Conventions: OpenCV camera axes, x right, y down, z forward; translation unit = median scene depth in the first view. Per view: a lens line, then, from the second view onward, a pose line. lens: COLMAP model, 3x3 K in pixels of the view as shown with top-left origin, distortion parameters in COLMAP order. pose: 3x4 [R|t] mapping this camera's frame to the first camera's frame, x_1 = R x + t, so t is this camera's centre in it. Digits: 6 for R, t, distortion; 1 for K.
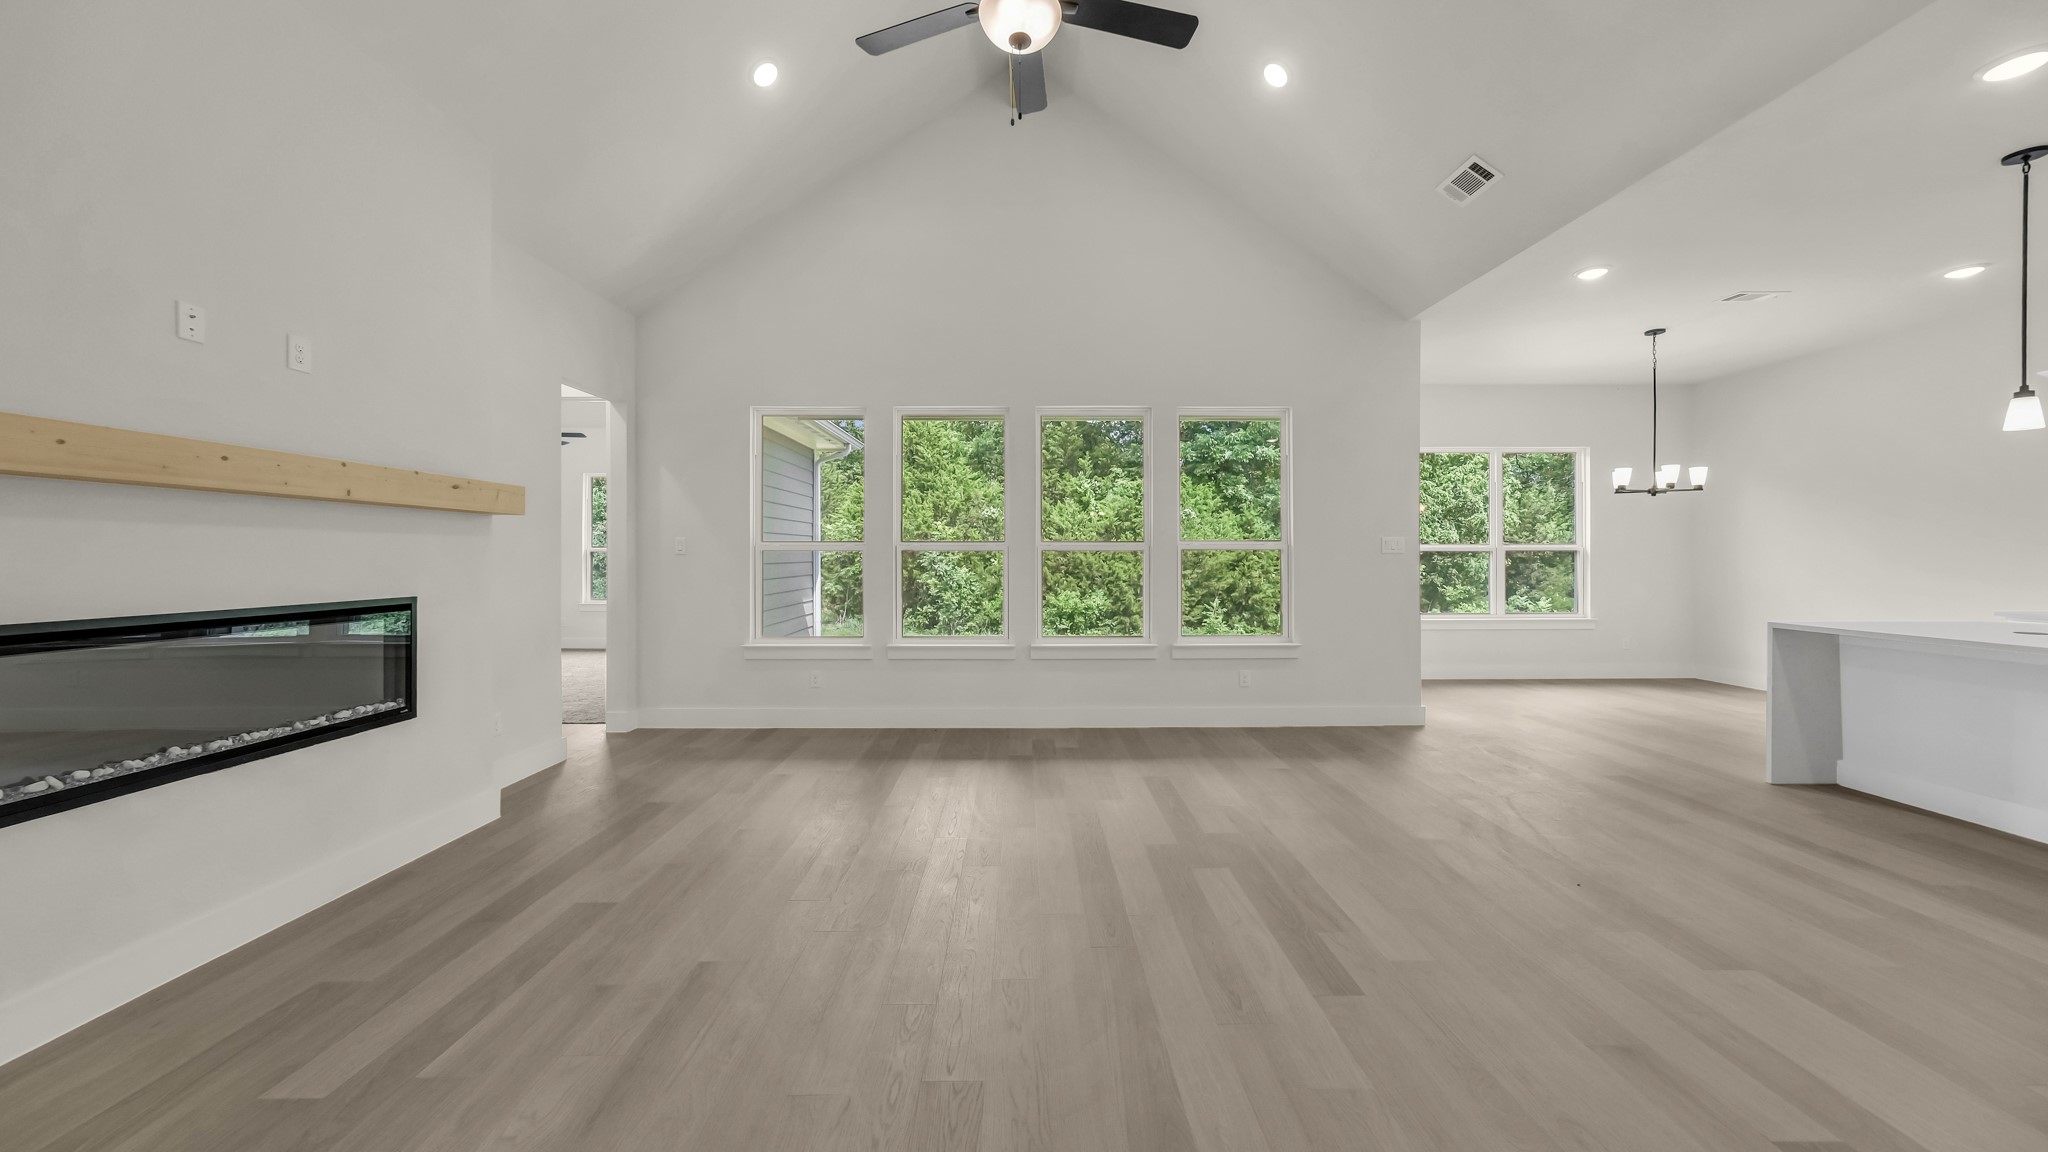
lens RADIAL K [[707.7, 0, 1022.0], [0, 707.7, 556.2], [0, 0, 1]] dist [-0.000665, 0.000097]
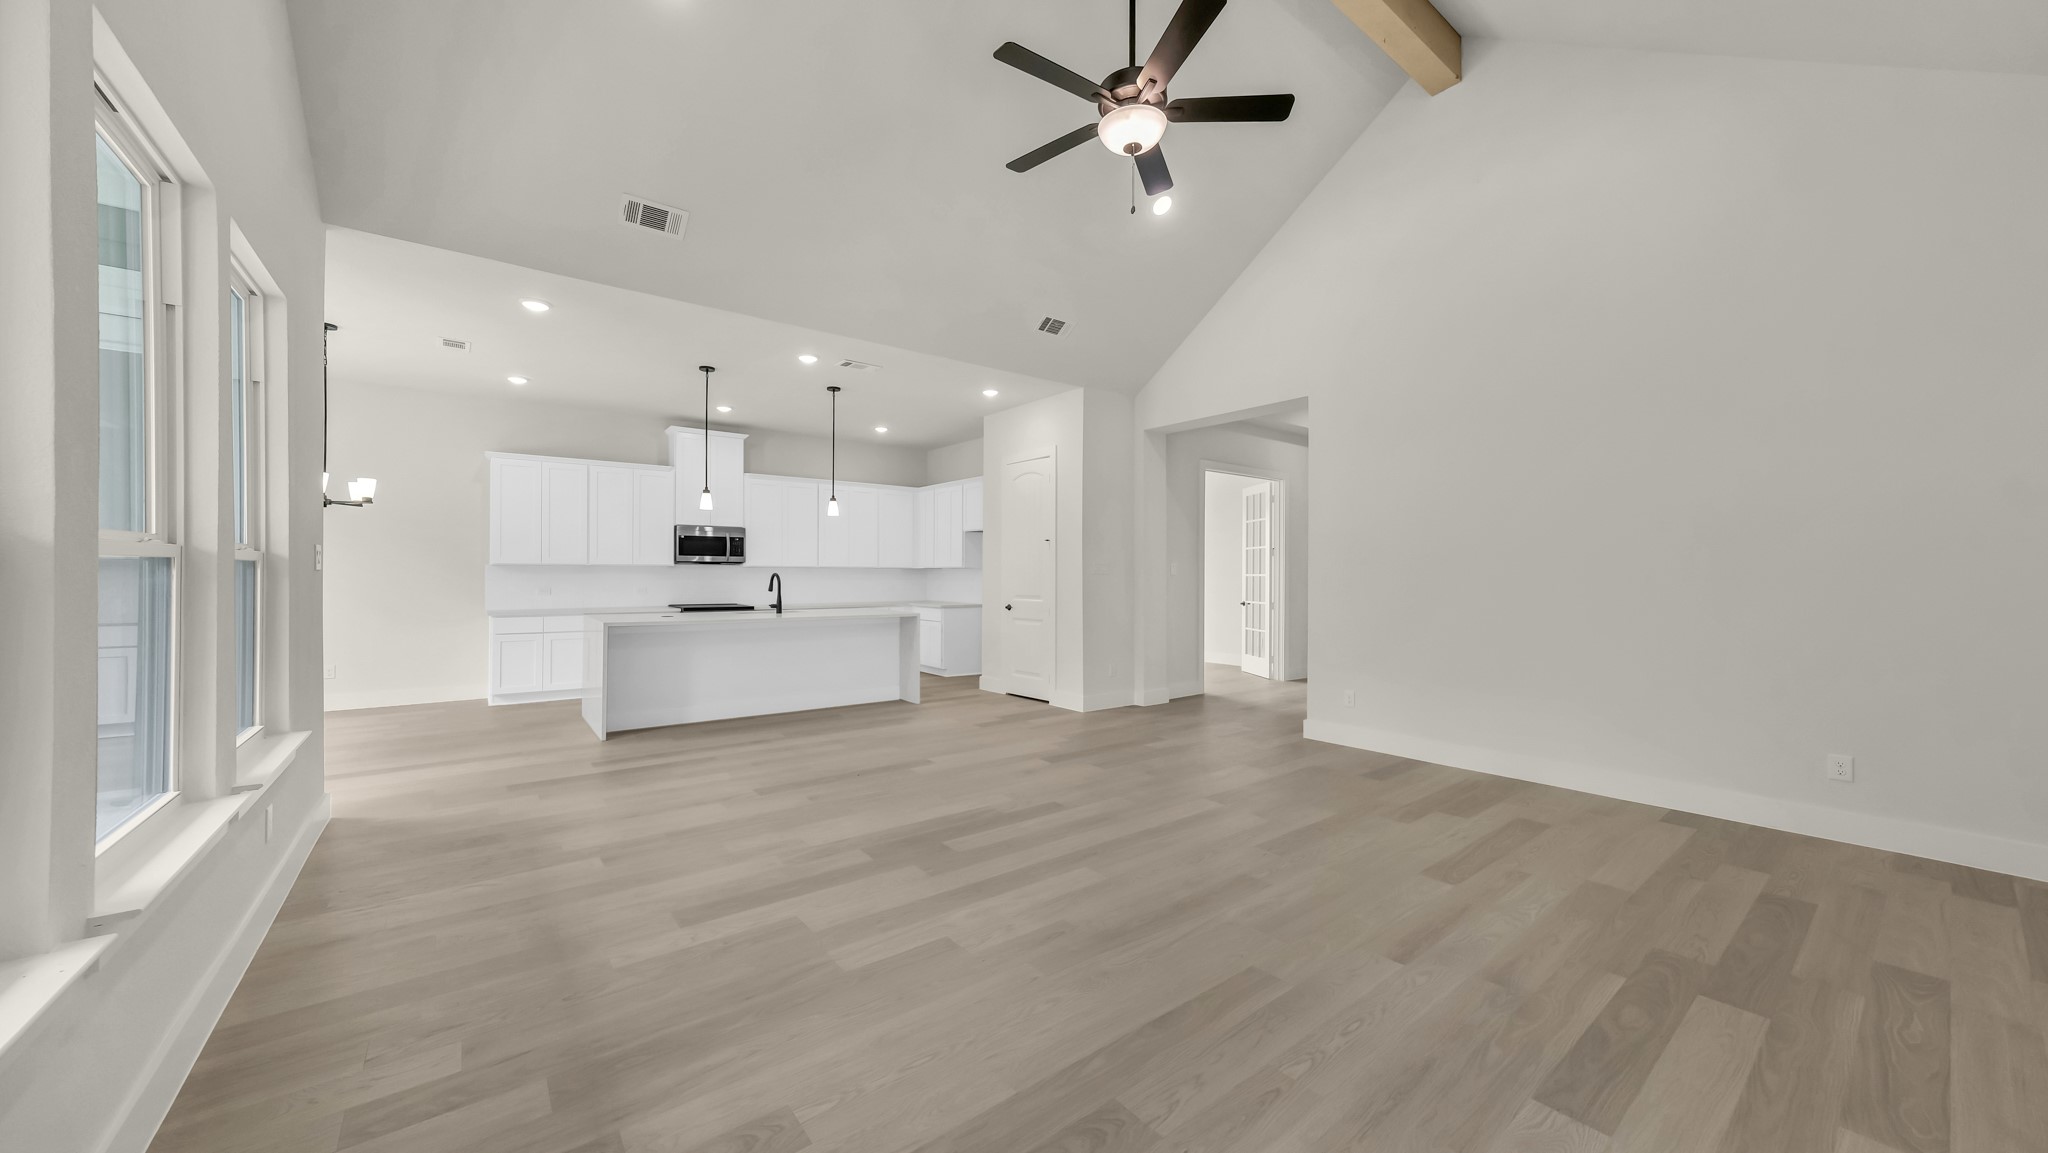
lens RADIAL K [[721.6, 0, 1024.0], [0, 721.6, 576.5], [0, 0, 1]] dist [-0.001217, 0.000154]
pose [[-0.615345, -0.003813, 0.788249, -0.392811], [-0.005724, 0.999984, 0.000369, -0.001046], [-0.788237, -0.004285, -0.615357, 0.871718]]
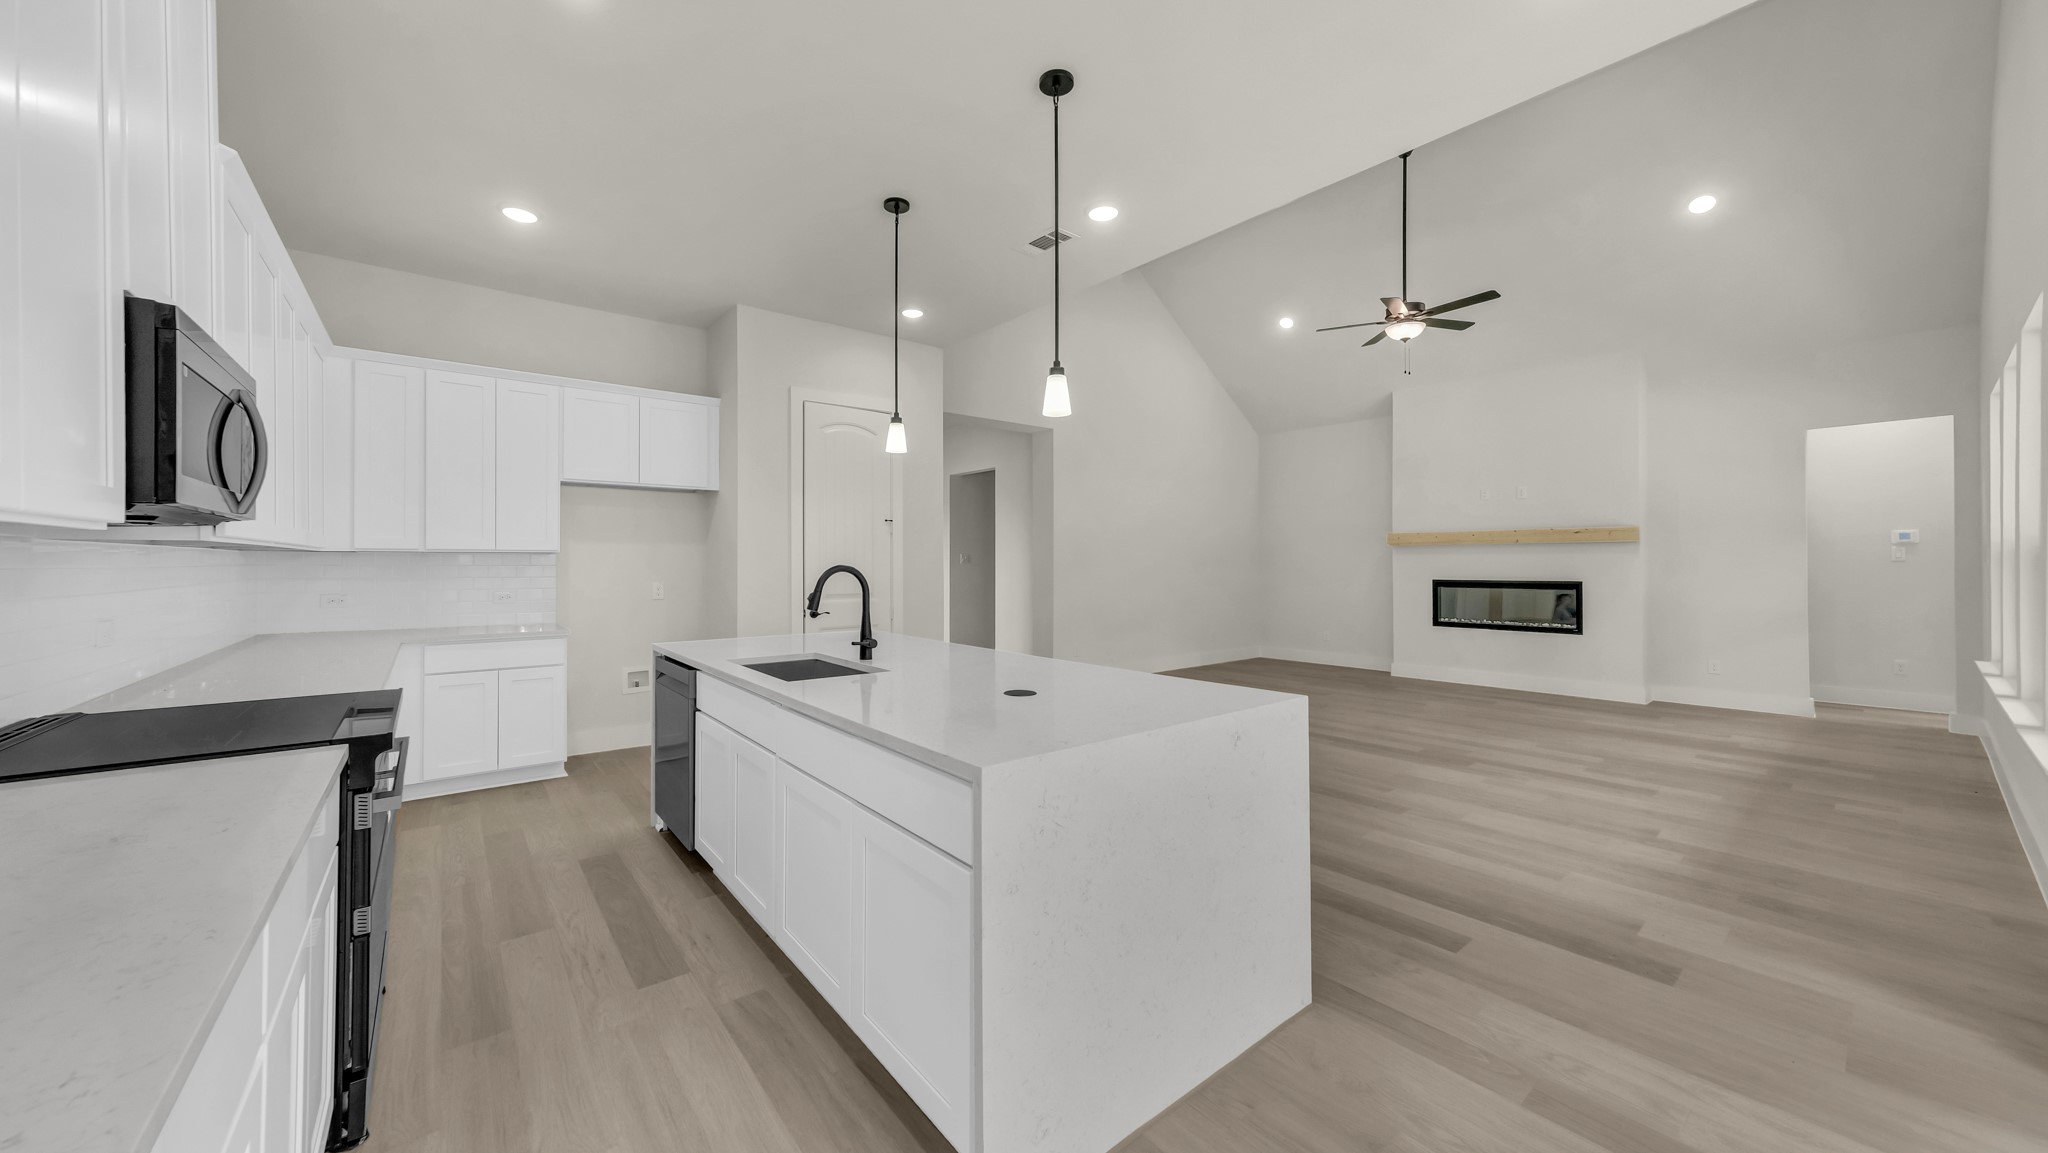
lens RADIAL K [[705.8, 0, 1001.8], [0, 705.8, 555.5], [0, 0, 1]] dist [0.000835, 0.000103]
pose [[-0.785508, -0.003692, -0.618841, 1.125141], [0.003043, 0.999947, -0.009828, -0.005878], [0.618844, -0.009604, -0.785455, 0.912794]]
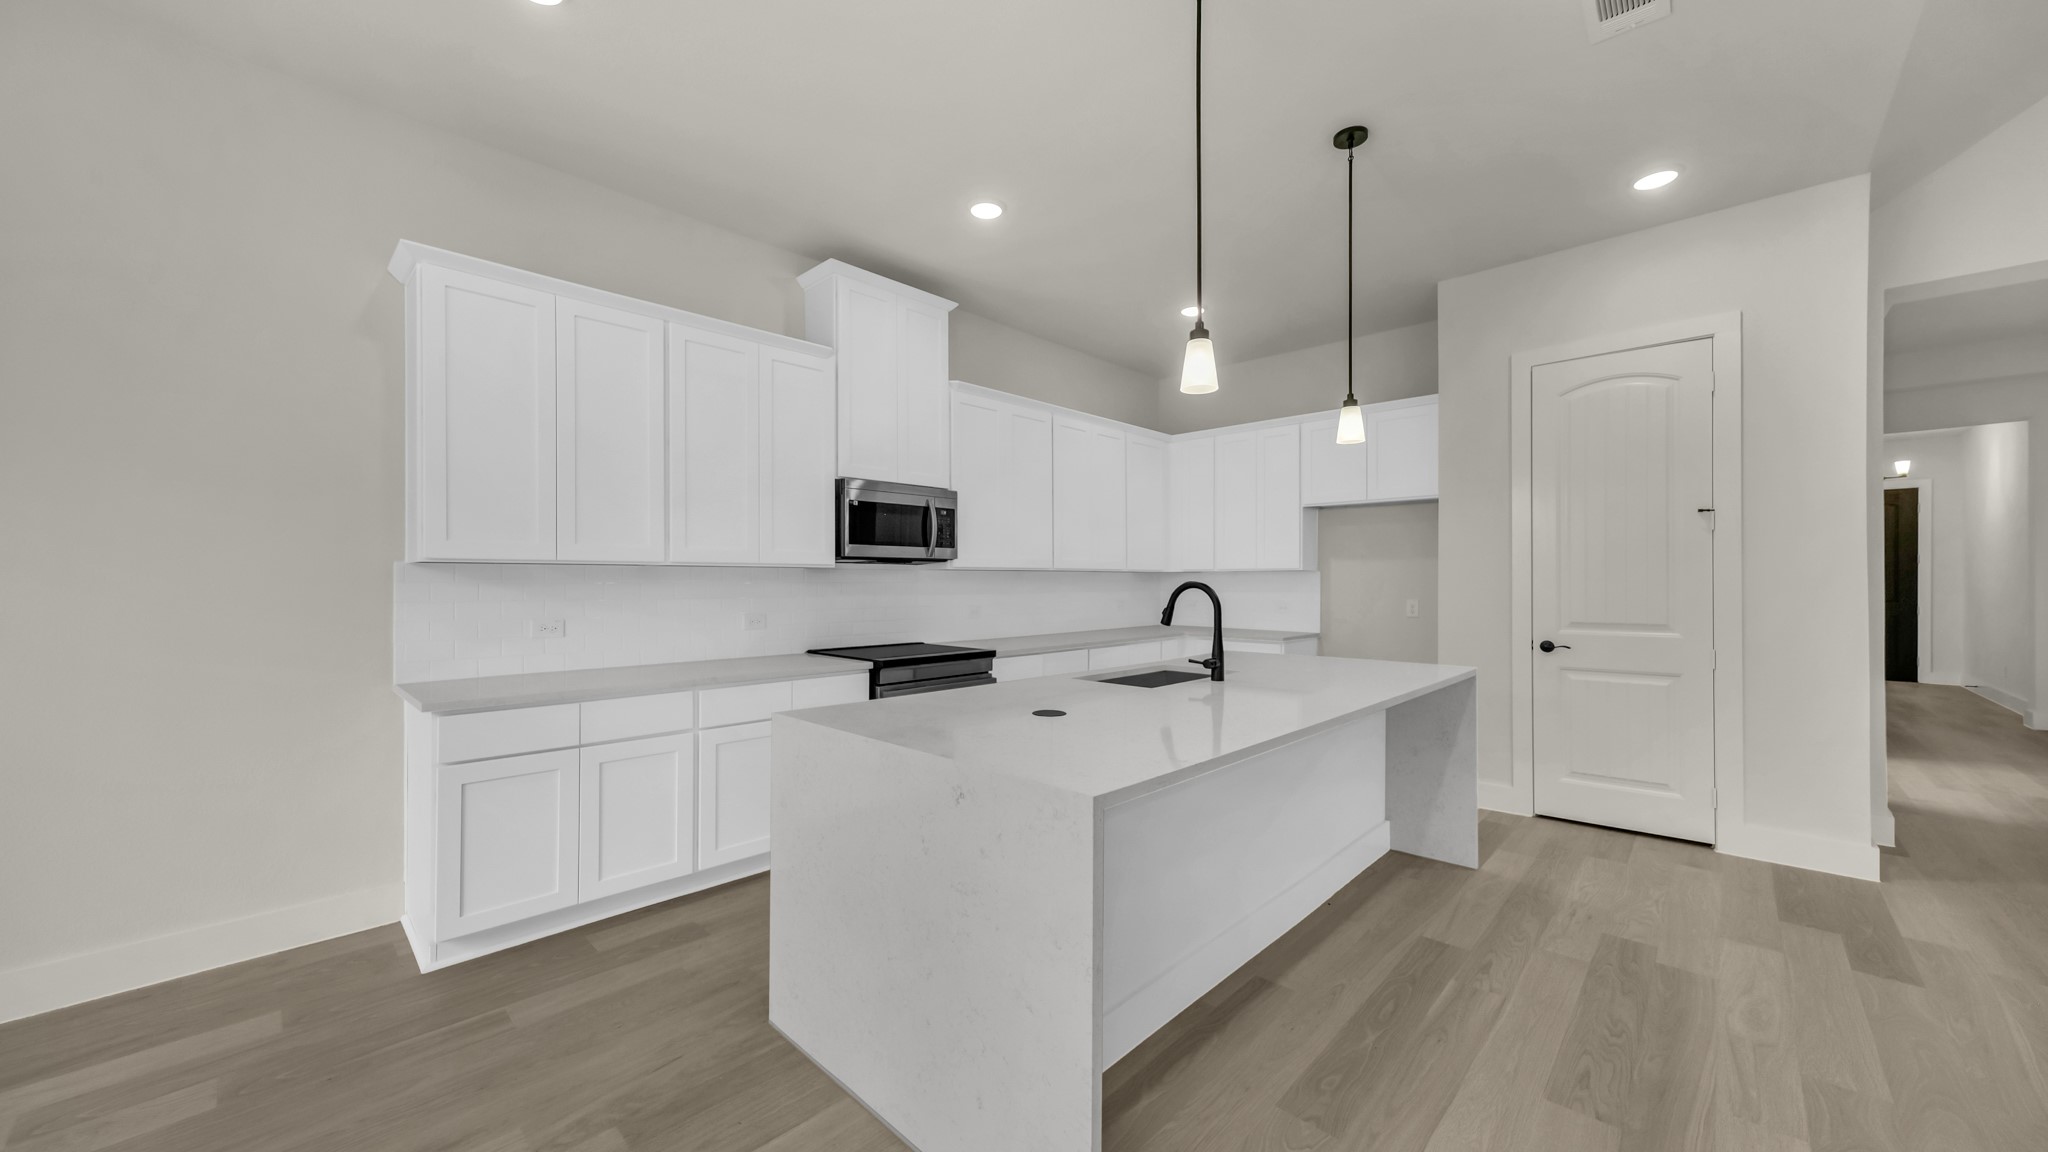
lens RADIAL K [[739.0, 0, 1024.0], [0, 739.0, 576.0], [0, 0, 1]] dist [0.001464, 0.000112]
pose [[-0.727256, 0.003405, 0.686358, 0.603641], [-0.001328, 0.999979, -0.006369, -0.004633], [-0.686365, -0.005543, -0.727236, 0.909149]]
